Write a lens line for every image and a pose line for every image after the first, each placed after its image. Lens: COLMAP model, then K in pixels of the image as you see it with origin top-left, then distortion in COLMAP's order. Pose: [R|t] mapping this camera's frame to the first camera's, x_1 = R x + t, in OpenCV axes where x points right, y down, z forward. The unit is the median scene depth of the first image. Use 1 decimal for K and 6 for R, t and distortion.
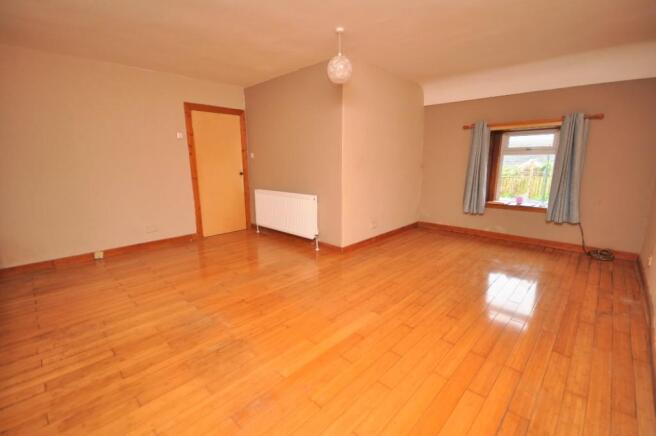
lens RADIAL K [[288.6, 0, 327.0], [0, 288.6, 218.5], [0, 0, 1]] dist [0.010116, -0.016149]
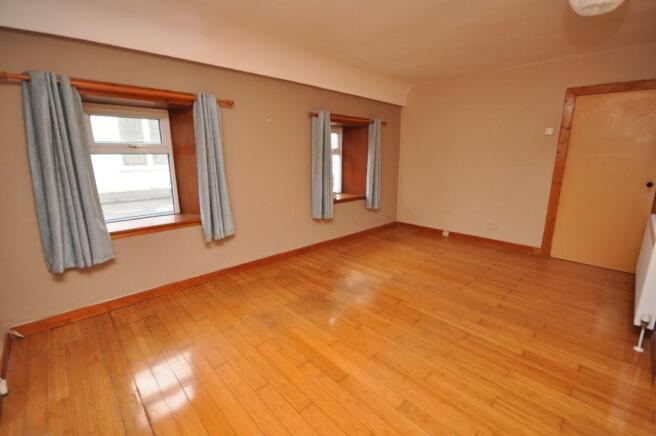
lens RADIAL K [[288.6, 0, 327.0], [0, 288.6, 218.5], [0, 0, 1]] dist [0.010116, -0.016149]
pose [[-0.048853, 0.221483, -0.973940, 0.659147], [-0.197931, 0.953619, 0.226790, -0.175094], [0.978998, 0.203852, -0.002749, 0.685949]]
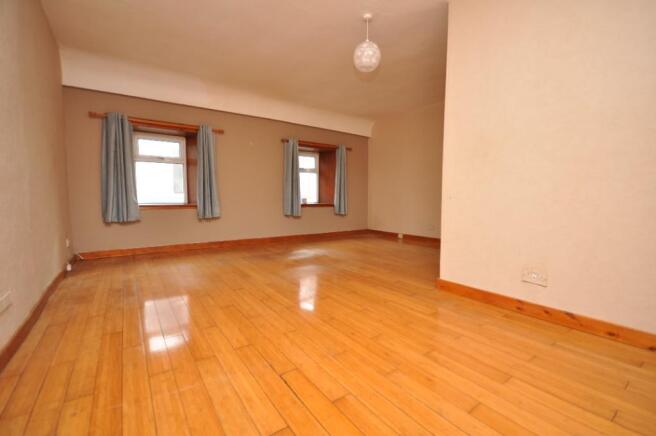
lens RADIAL K [[288.6, 0, 327.0], [0, 288.6, 218.5], [0, 0, 1]] dist [0.010116, -0.016149]
pose [[-0.192693, 0.078617, -0.978105, 1.115172], [-0.198970, 0.972948, 0.117401, -0.094153], [0.960875, 0.217236, -0.171838, 1.243172]]
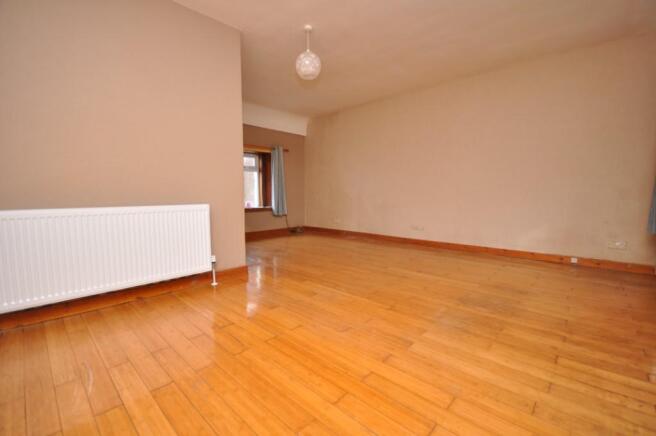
lens RADIAL K [[288.6, 0, 327.0], [0, 288.6, 218.5], [0, 0, 1]] dist [0.010116, -0.016149]
pose [[-0.008955, -0.081461, 0.996636, -1.082756], [0.200876, 0.976213, 0.081596, -0.067921], [-0.979576, 0.200931, 0.007621, 1.117908]]
